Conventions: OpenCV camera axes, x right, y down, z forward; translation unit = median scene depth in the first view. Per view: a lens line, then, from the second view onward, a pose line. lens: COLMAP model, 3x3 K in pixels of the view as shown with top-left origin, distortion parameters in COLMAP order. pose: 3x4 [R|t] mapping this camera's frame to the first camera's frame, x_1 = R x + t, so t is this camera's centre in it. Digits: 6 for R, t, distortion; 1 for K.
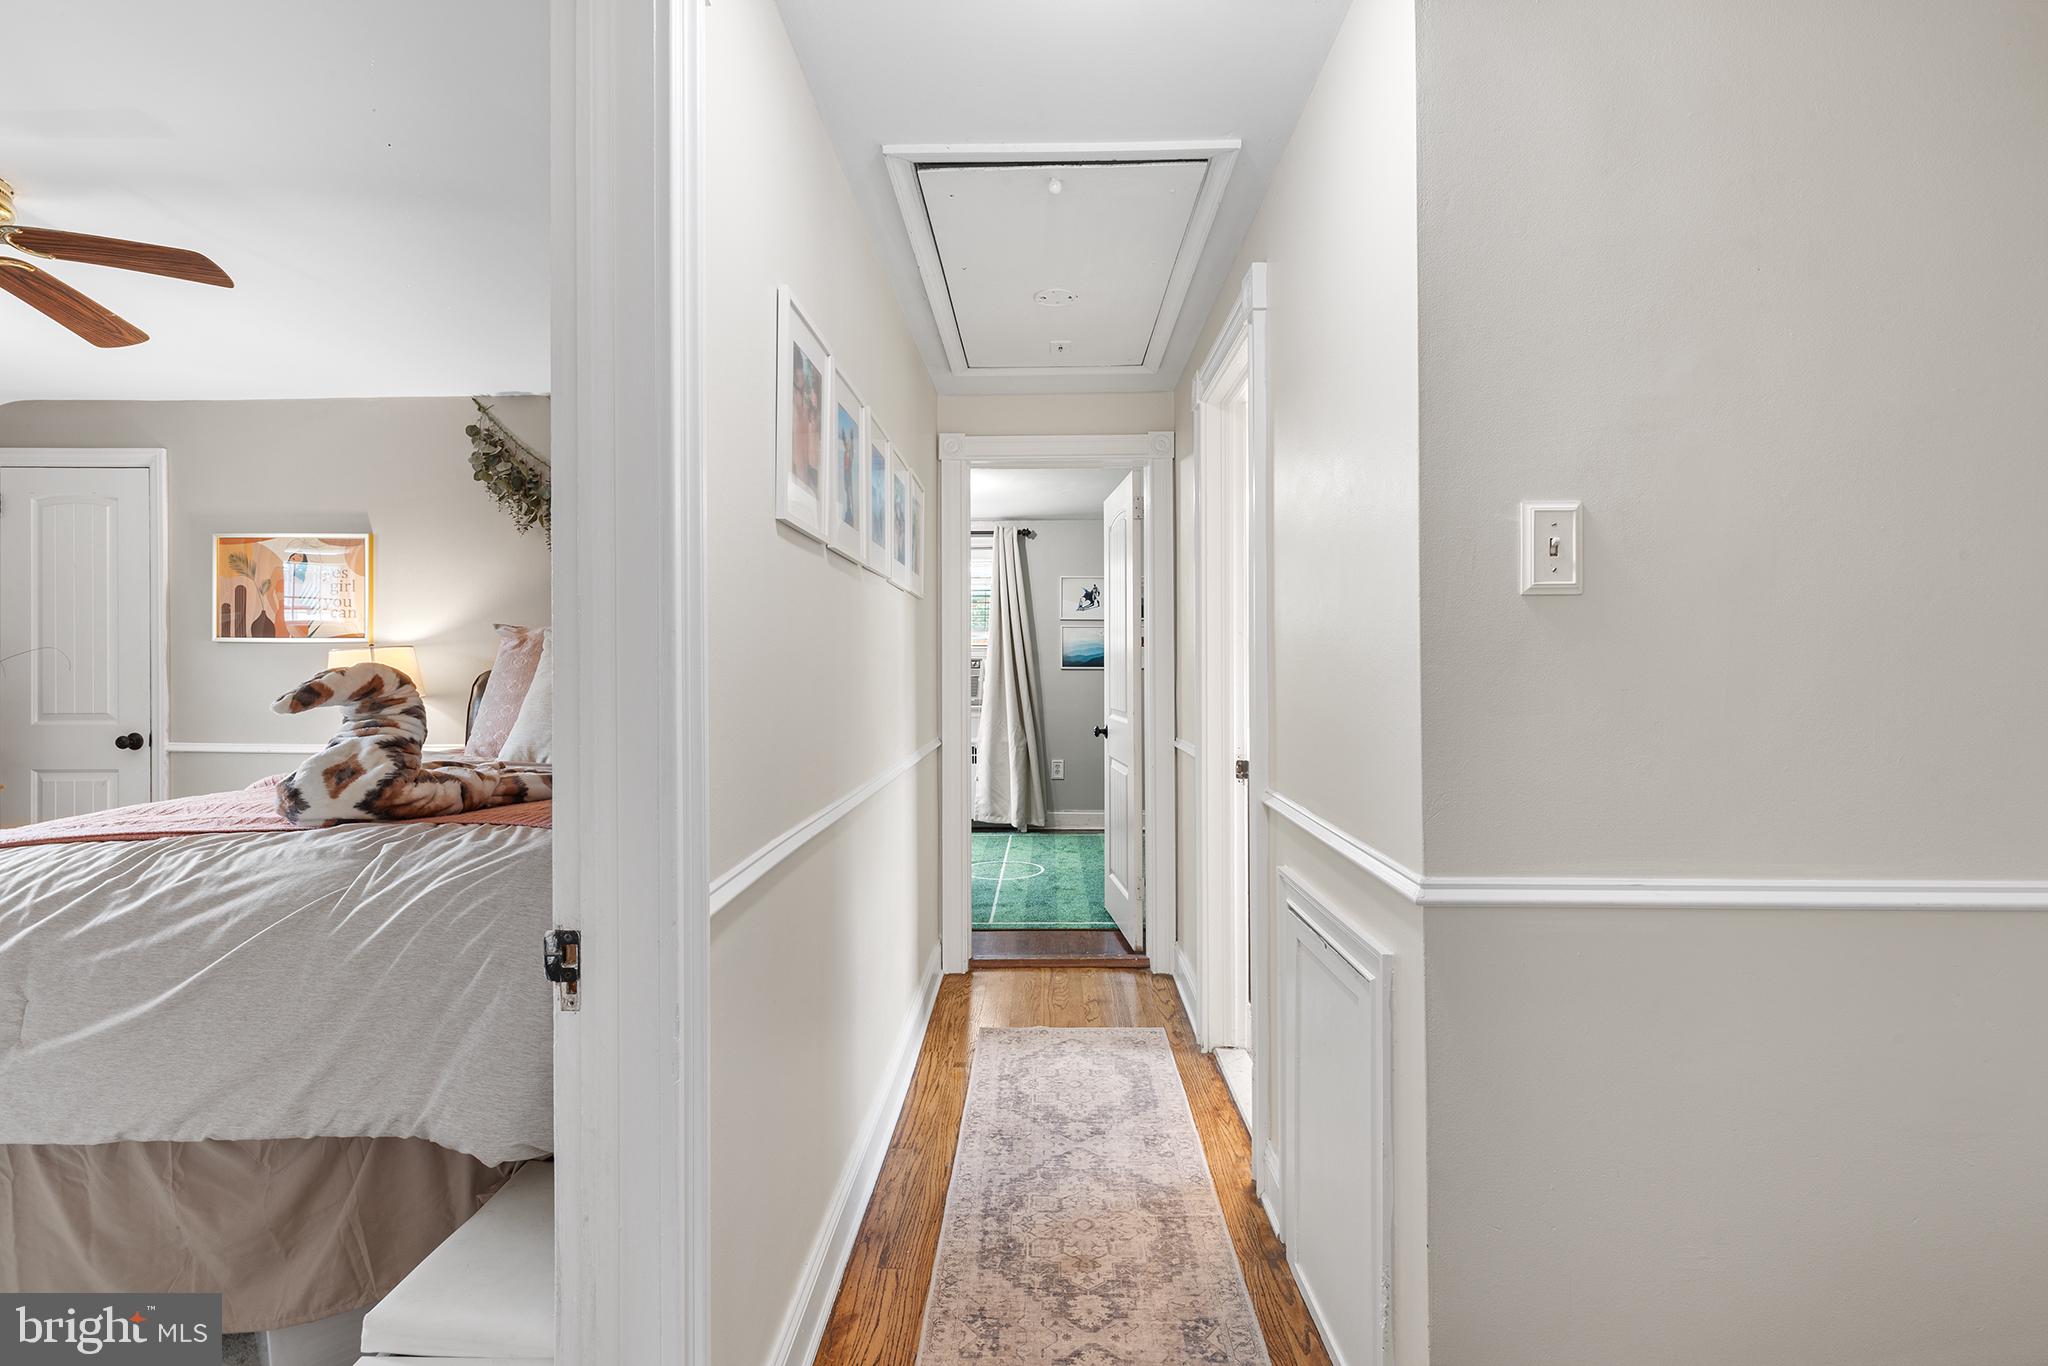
lens RADIAL K [[920.5, 0, 1023.6], [0, 920.5, 671.7], [0, 0, 1]] dist [0.011176, -0.002866]
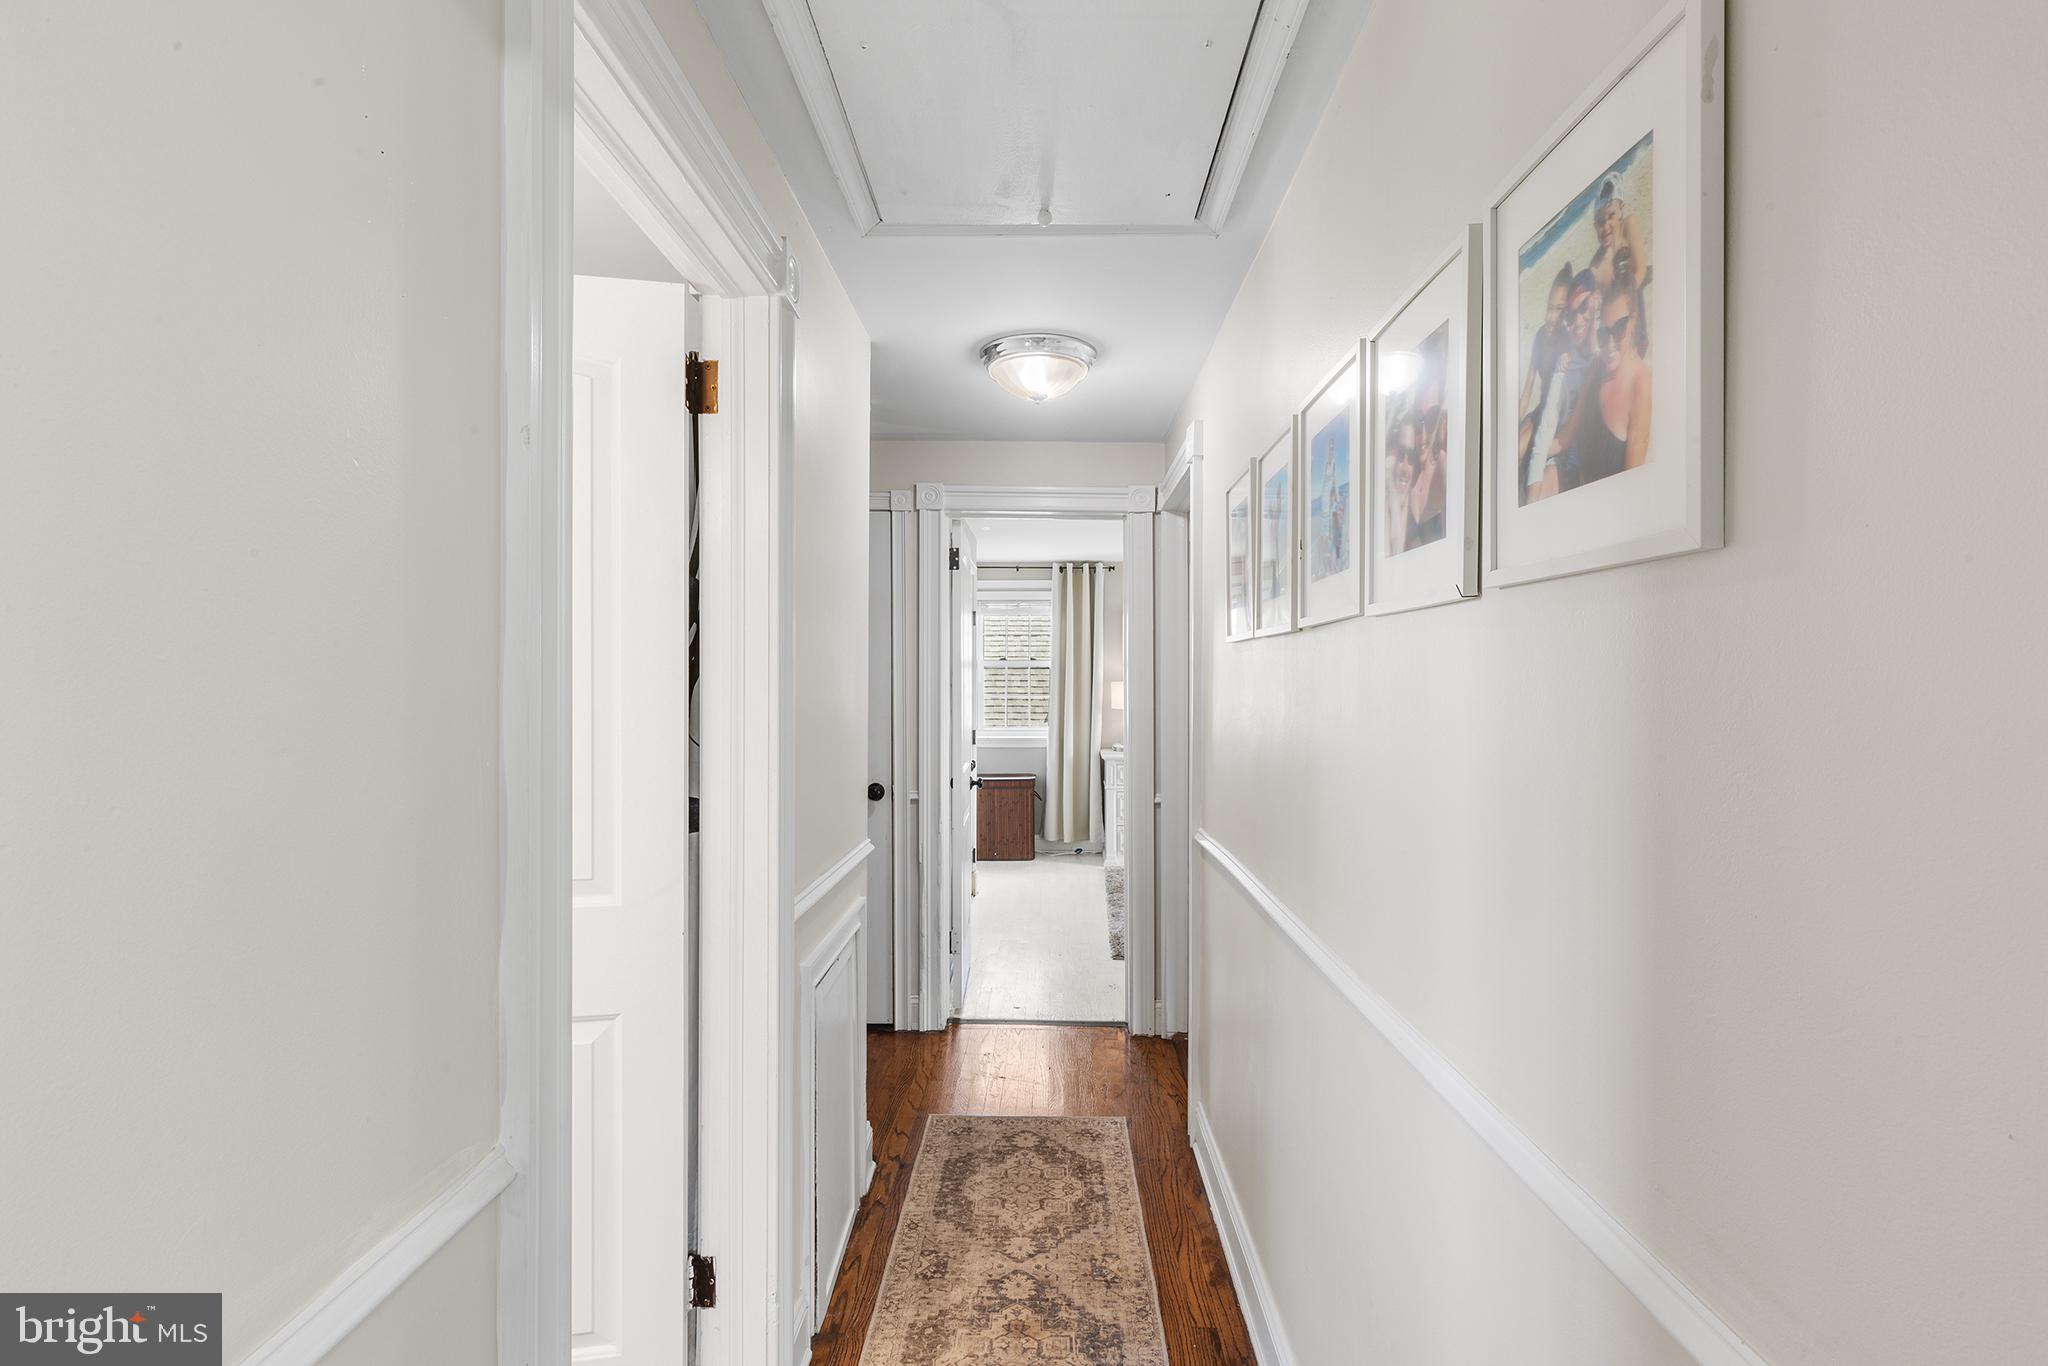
lens RADIAL K [[920.5, 0, 1020.3], [0, 920.5, 690.4], [0, 0, 1]] dist [0.011176, -0.002866]
pose [[-0.999972, 0.003786, 0.006394, 0.055876], [0.003862, 0.999920, 0.012037, -0.088931], [-0.006348, 0.012061, -0.999907, 2.103814]]
